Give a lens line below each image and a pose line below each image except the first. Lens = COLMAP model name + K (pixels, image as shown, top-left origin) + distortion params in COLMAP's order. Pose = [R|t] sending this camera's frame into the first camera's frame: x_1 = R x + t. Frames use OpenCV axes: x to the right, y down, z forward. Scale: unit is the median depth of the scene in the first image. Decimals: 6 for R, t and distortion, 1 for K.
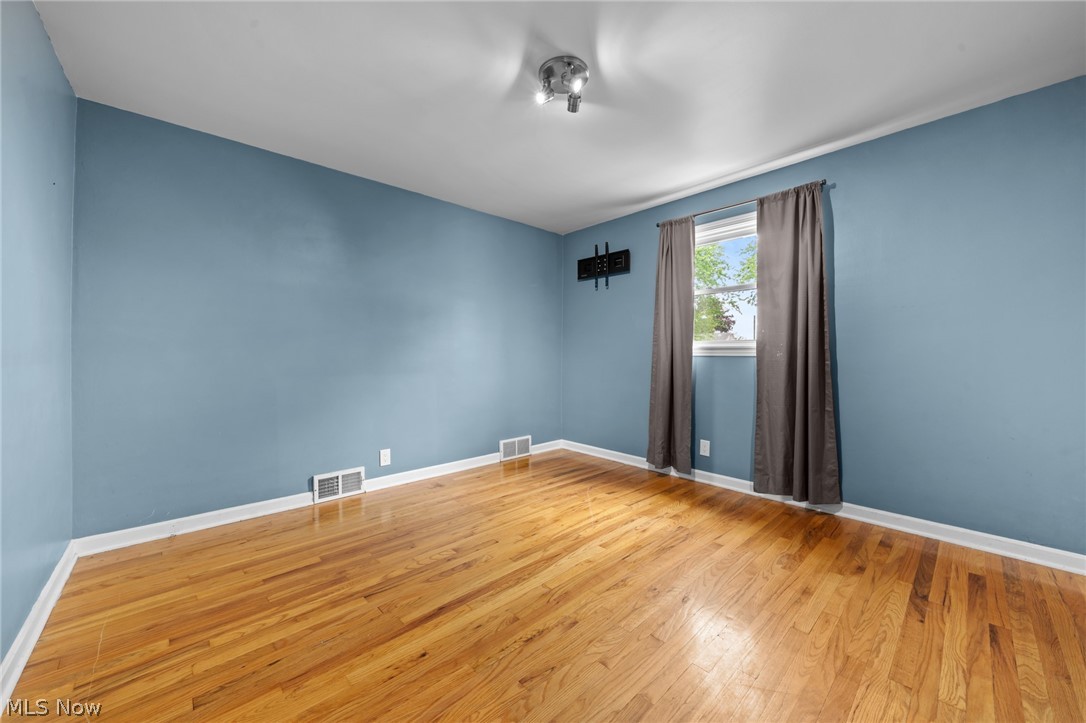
lens RADIAL K [[417.7, 0, 540.5], [0, 417.7, 356.4], [0, 0, 1]] dist [-0.003354, -0.000139]
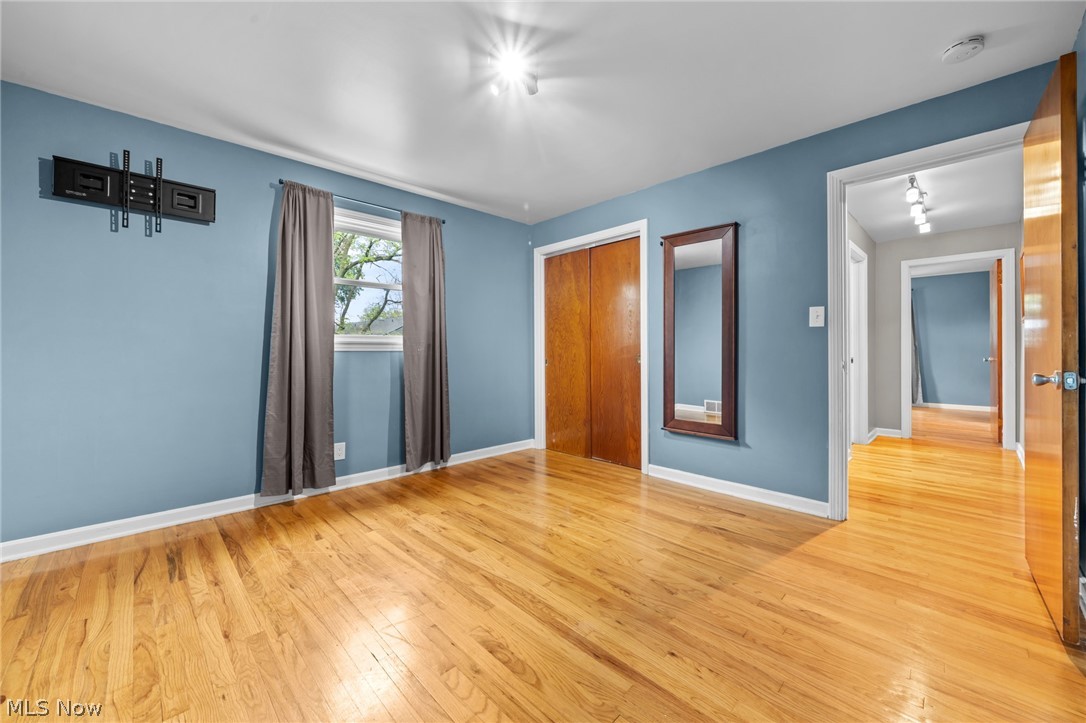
lens RADIAL K [[417.7, 0, 547.4], [0, 417.7, 352.3], [0, 0, 1]] dist [-0.003354, -0.000139]
pose [[-0.050291, -0.005774, 0.998718, -0.665030], [0.004699, 0.999971, 0.006018, -0.003062], [-0.998724, 0.004996, -0.050262, 0.715493]]
